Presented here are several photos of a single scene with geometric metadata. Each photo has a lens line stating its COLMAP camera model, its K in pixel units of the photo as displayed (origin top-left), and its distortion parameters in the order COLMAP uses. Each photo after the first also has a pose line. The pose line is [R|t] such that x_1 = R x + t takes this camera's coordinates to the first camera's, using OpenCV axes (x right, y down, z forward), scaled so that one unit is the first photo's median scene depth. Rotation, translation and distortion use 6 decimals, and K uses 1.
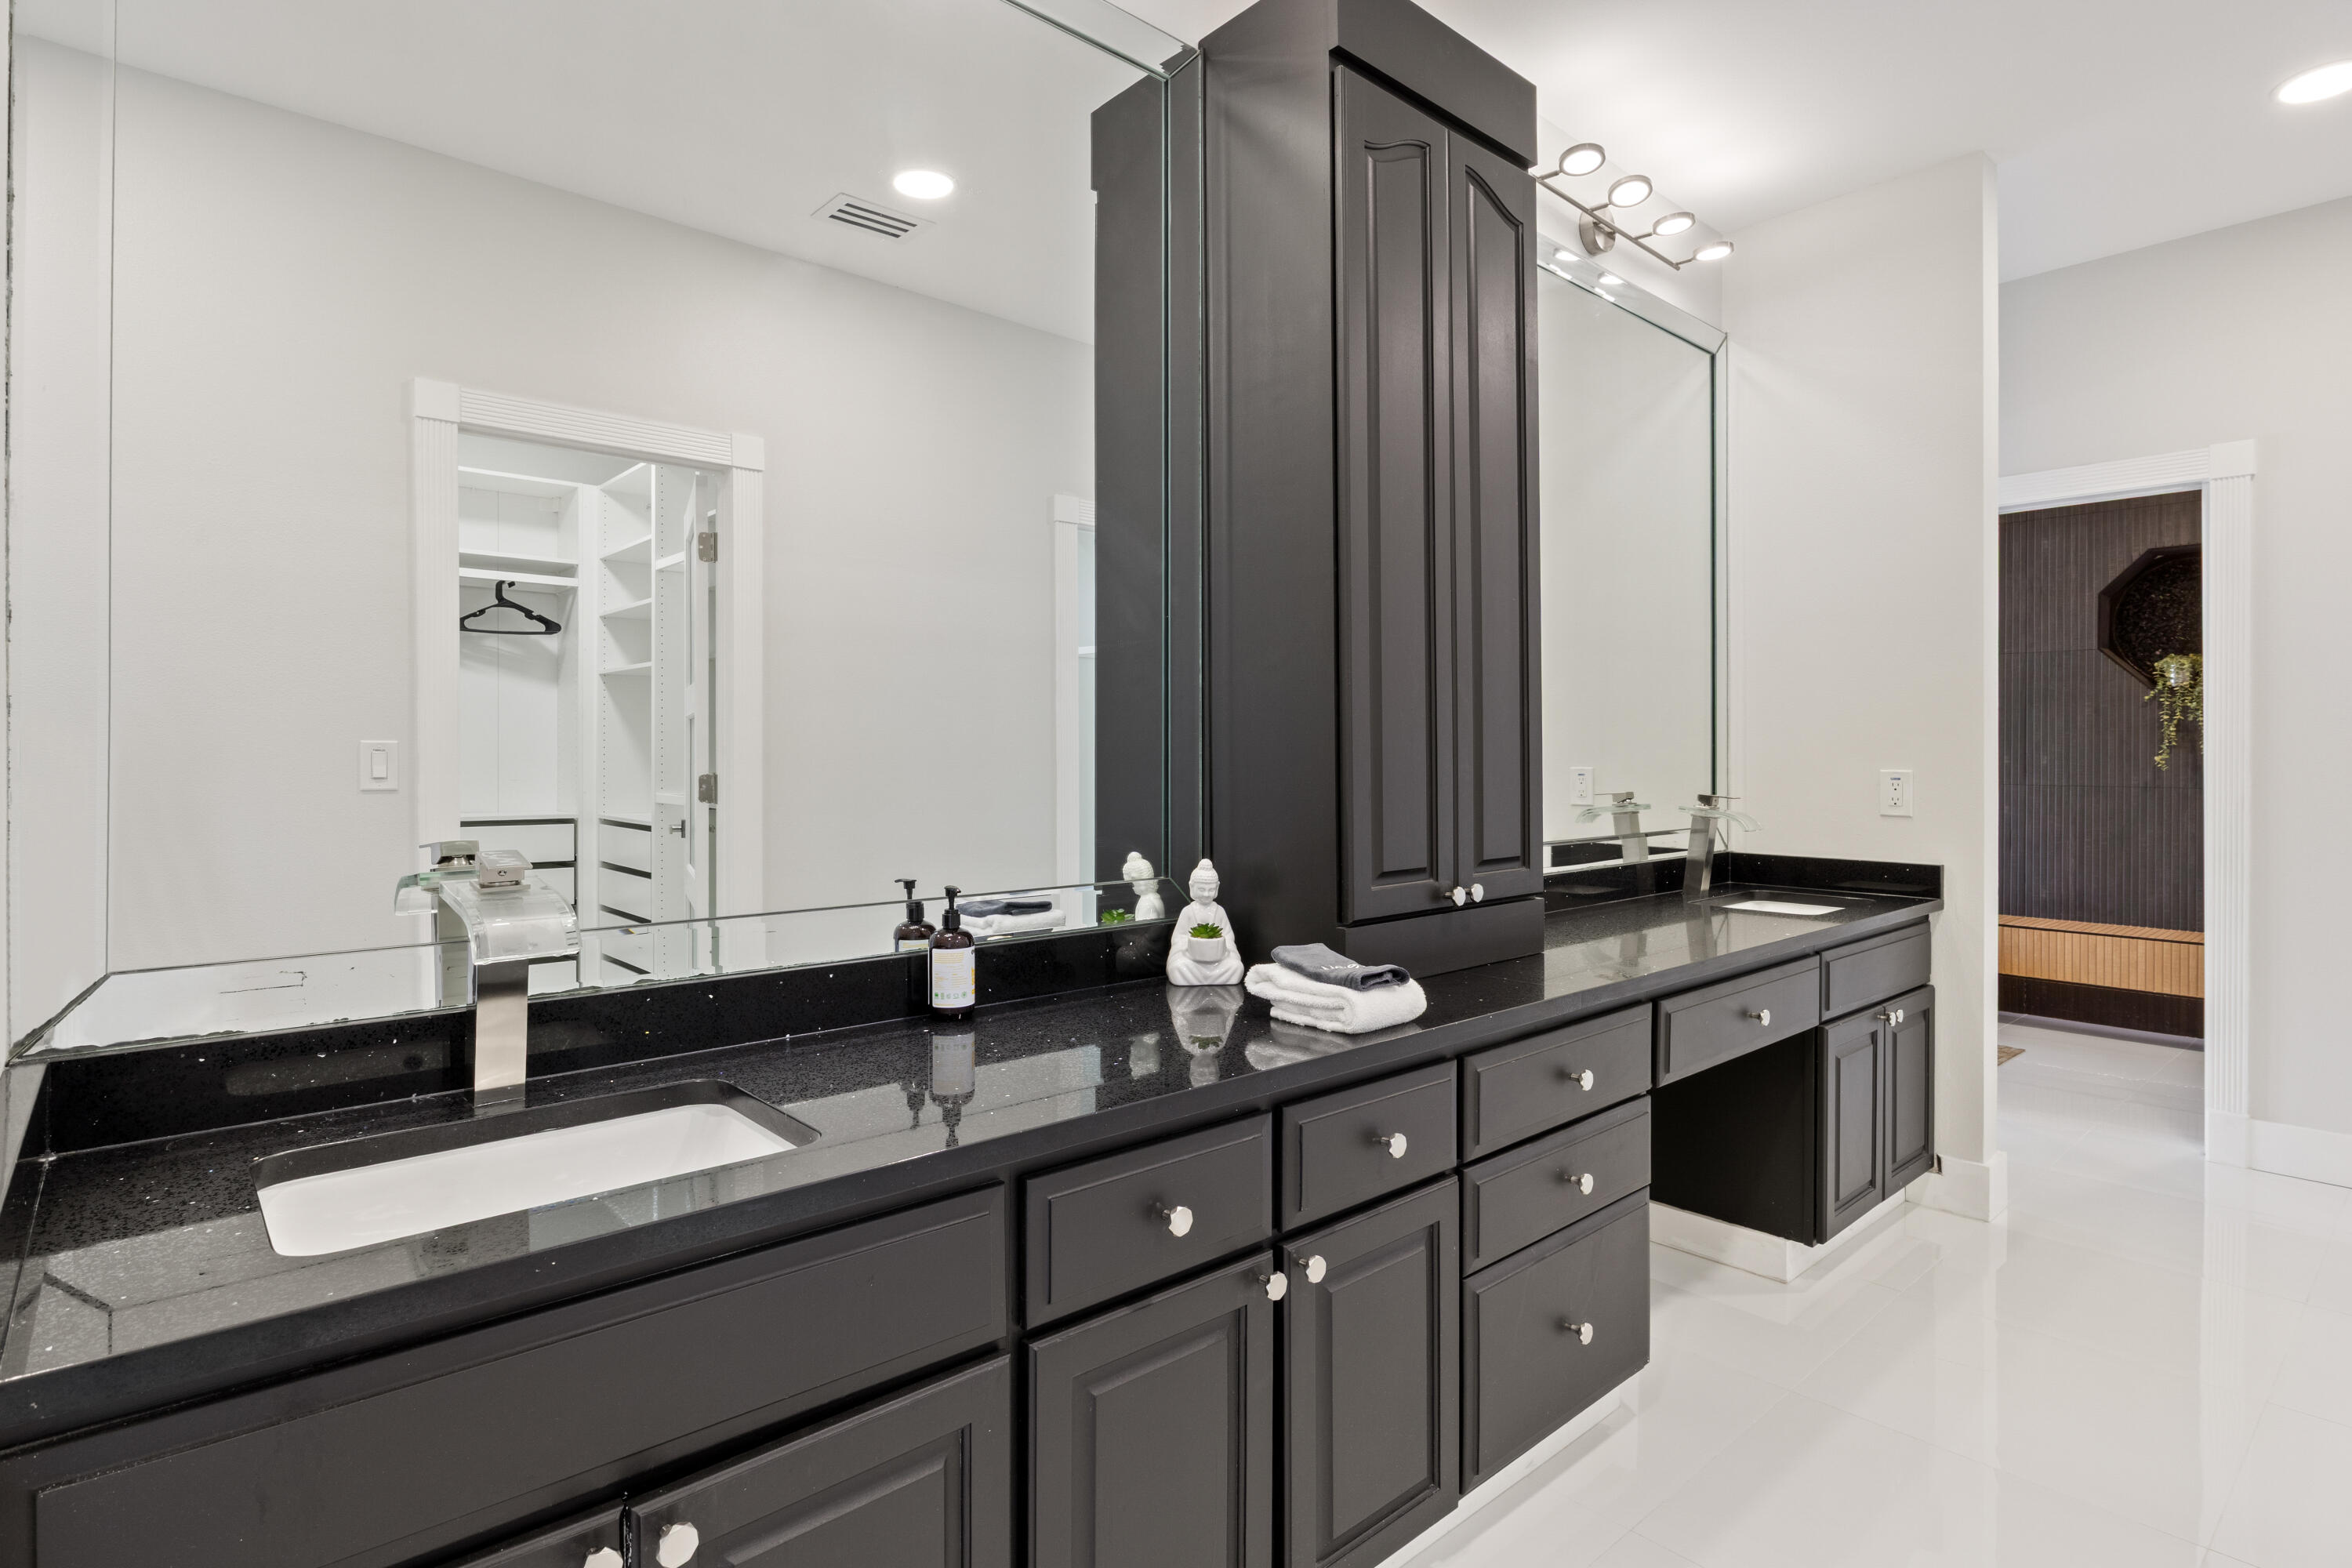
lens RADIAL K [[1178.0, 0, 1176.0], [0, 1178.0, 784.0], [0, 0, 1]] dist [0.001590, 0.000156]
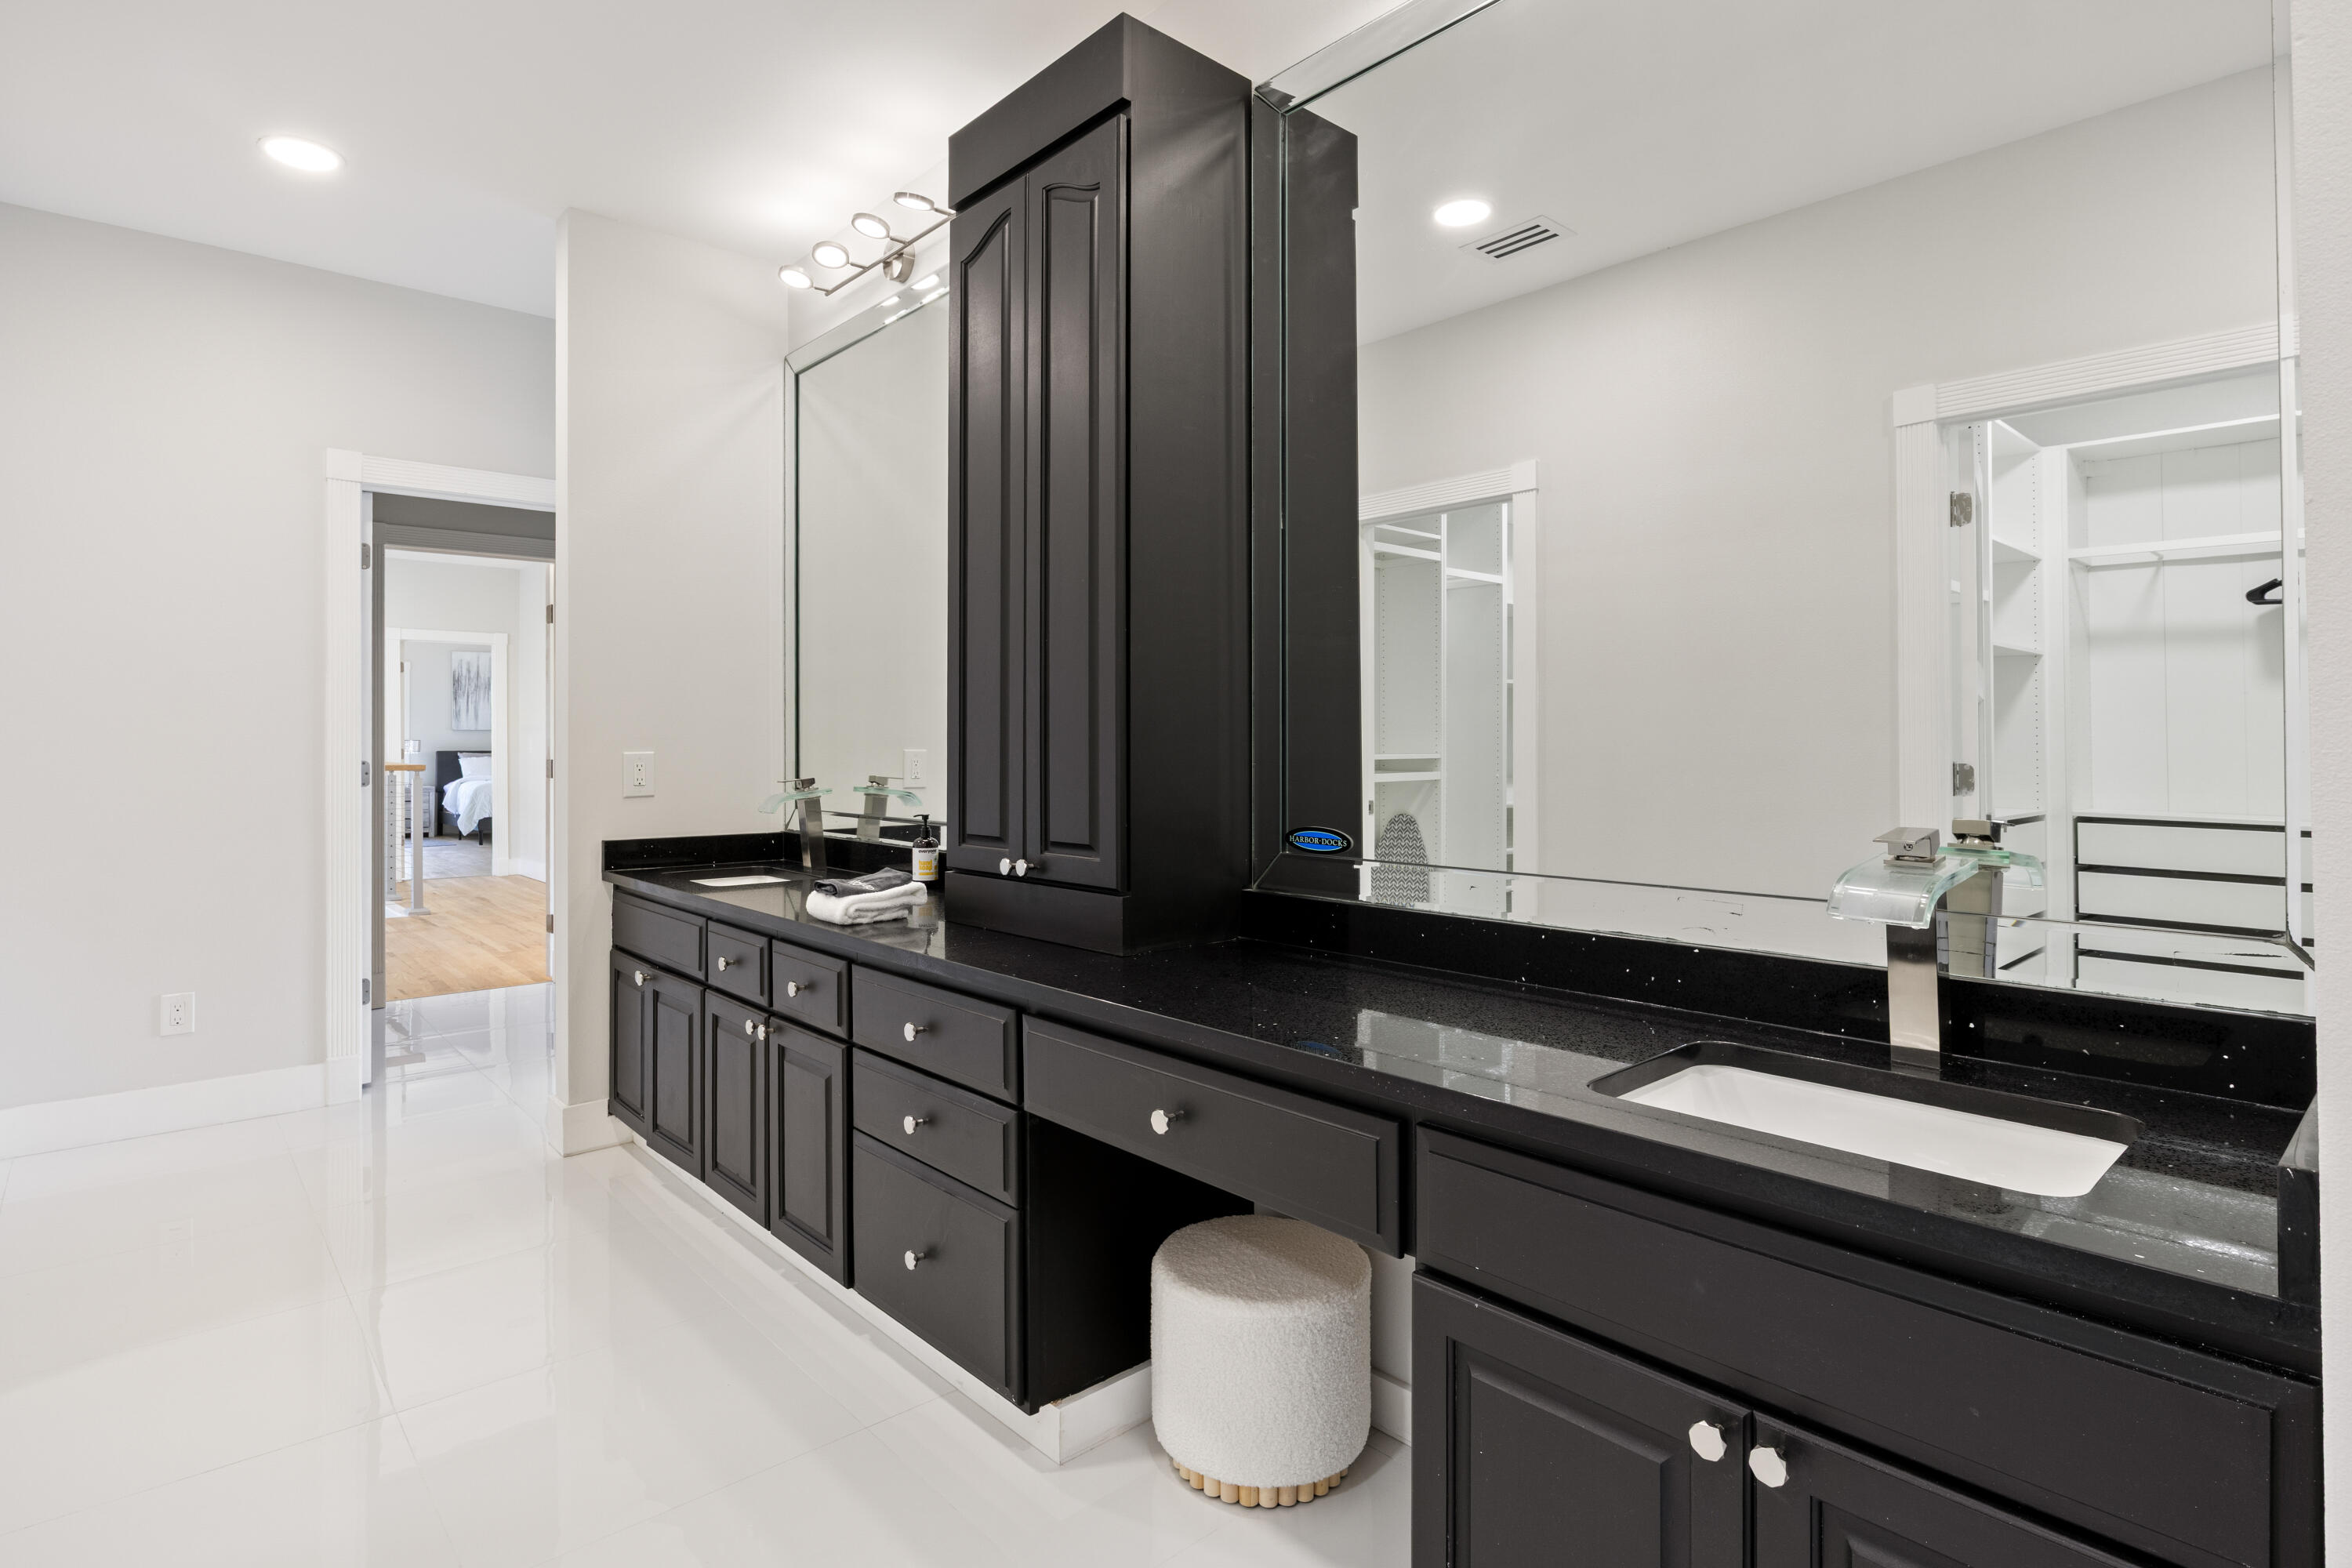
lens RADIAL K [[1190.5, 0, 1294.7], [0, 1190.5, 741.5], [0, 0, 1]] dist [-0.000796, -0.000024]
pose [[0.051991, -0.003186, -0.998642, 0.466609], [-0.009585, 0.999947, -0.003689, -0.007896], [0.998602, 0.009764, 0.051957, 0.405935]]
